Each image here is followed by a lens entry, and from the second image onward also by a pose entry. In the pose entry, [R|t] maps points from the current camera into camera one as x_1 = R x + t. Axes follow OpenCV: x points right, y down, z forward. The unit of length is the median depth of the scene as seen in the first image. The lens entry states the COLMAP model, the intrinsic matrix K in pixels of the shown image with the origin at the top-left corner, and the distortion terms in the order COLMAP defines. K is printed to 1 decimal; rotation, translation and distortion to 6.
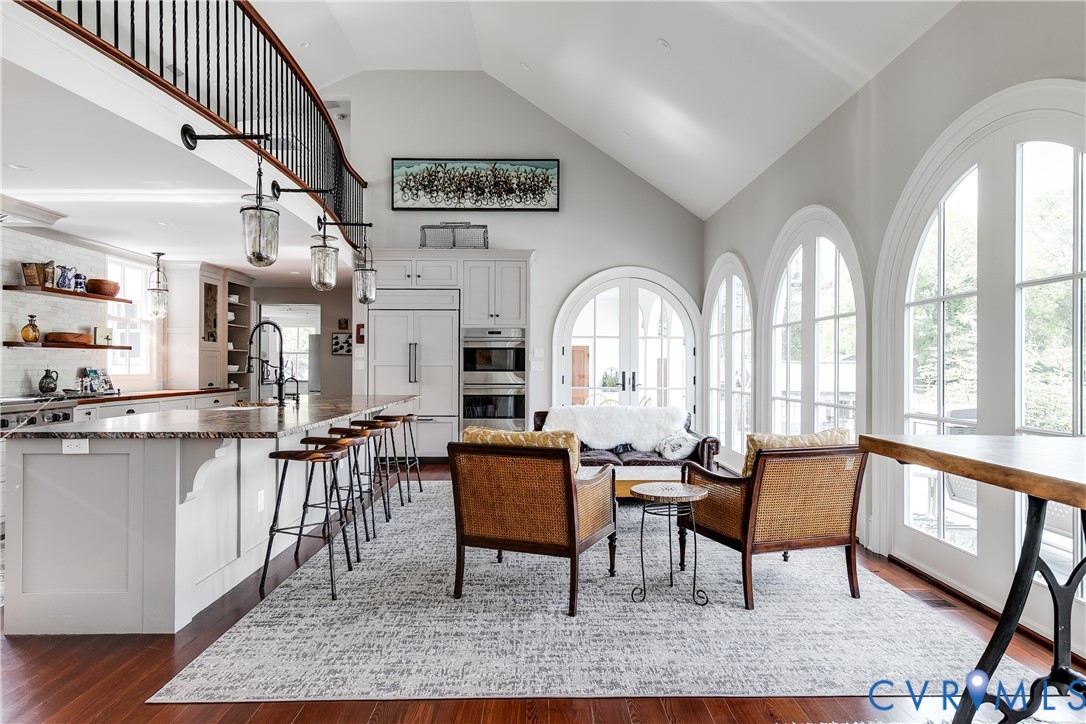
lens RADIAL K [[604.5, 0, 543.0], [0, 604.5, 362.0], [0, 0, 1]] dist [-0.000263, -0.000048]
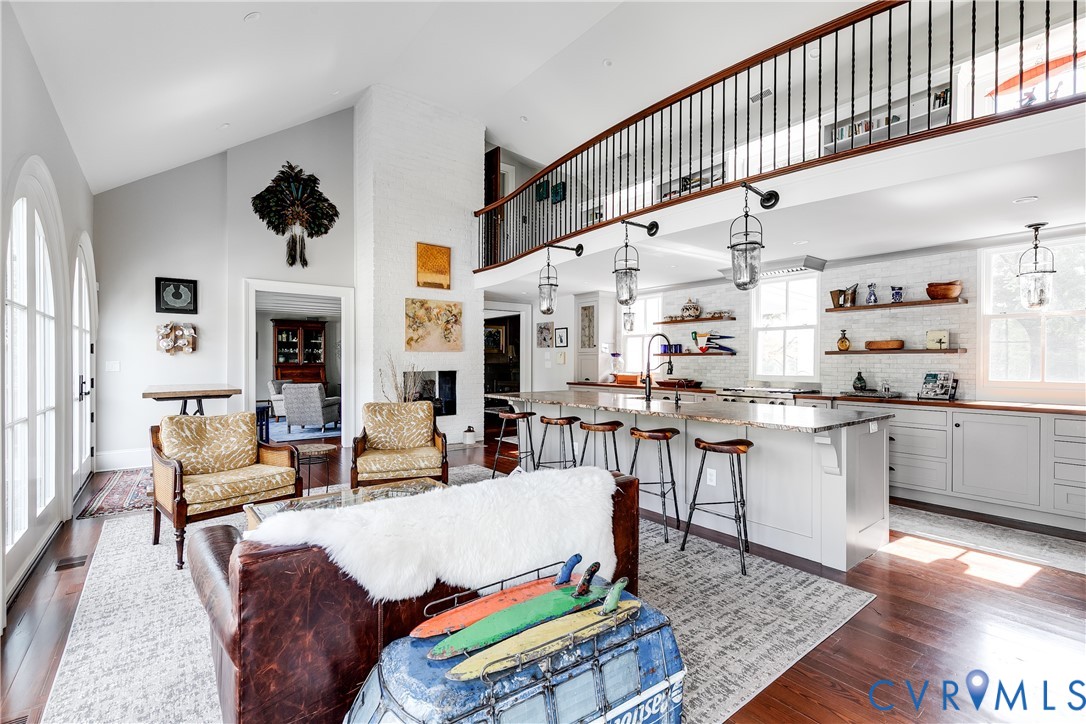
lens RADIAL K [[504.8, 0, 543.0], [0, 504.8, 362.0], [0, 0, 1]] dist [0.000473, 0.000053]
pose [[-0.812922, 0.003436, -0.582363, 0.276589], [0.003735, 0.999993, 0.000687, -0.010258], [0.582361, -0.001617, -0.812929, 1.298185]]
